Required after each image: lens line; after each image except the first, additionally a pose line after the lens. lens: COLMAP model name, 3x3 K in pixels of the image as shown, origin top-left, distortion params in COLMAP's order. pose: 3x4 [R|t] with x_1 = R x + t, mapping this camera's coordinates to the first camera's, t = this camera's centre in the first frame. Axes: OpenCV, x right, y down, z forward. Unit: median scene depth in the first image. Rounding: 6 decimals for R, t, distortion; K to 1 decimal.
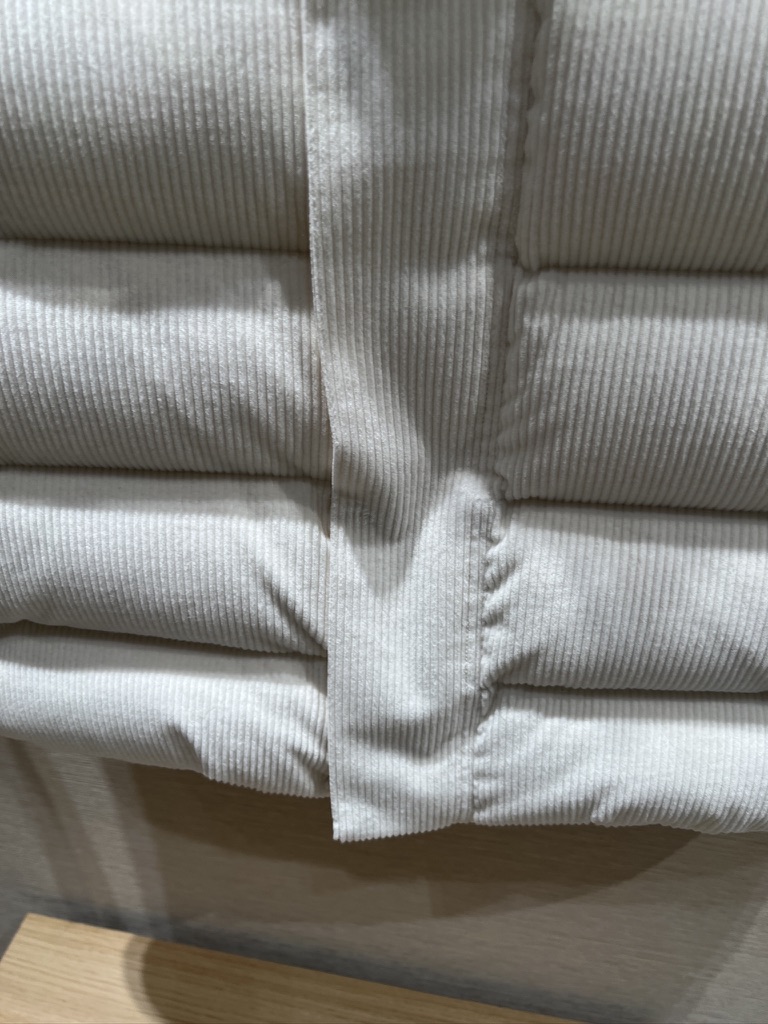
lens RADIAL K [[789.8, 0, 384.0], [0, 789.8, 512.0], [0, 0, 1]] dist [0.132072, -0.335472]
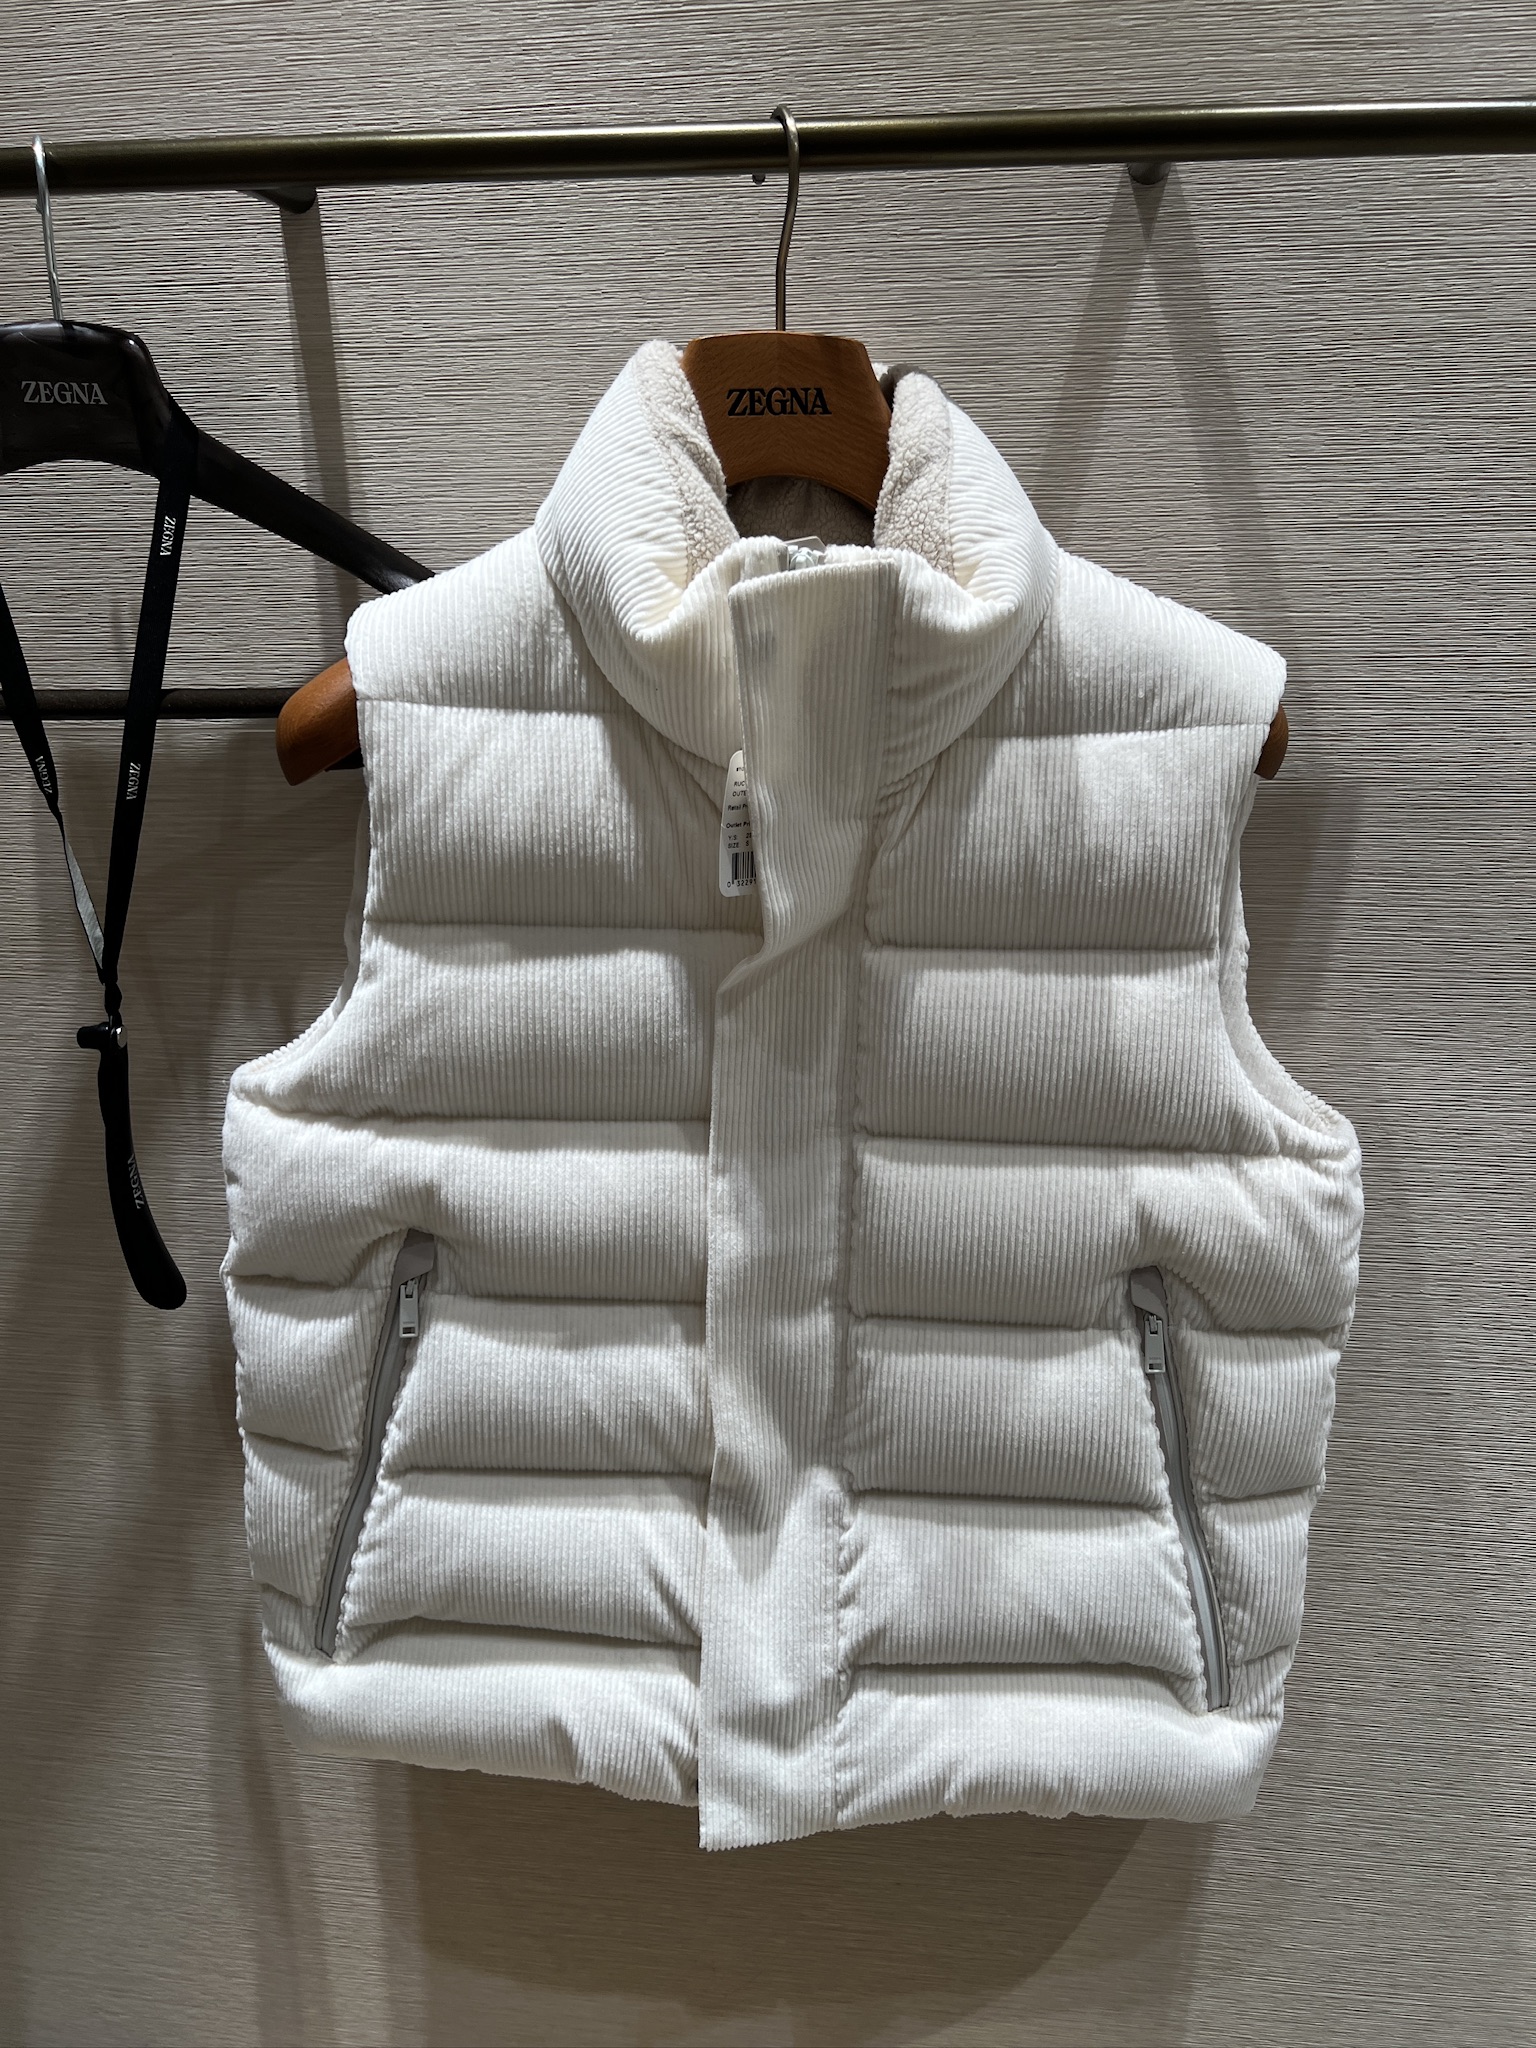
lens RADIAL K [[1579.7, 0, 768.0], [0, 1579.7, 1024.0], [0, 0, 1]] dist [0.132072, -0.335472]
pose [[0.997966, 0.004019, 0.063622, -0.134205], [0.016101, 0.949764, -0.312553, 0.065579], [-0.061683, 0.312942, 0.947767, -1.518974]]
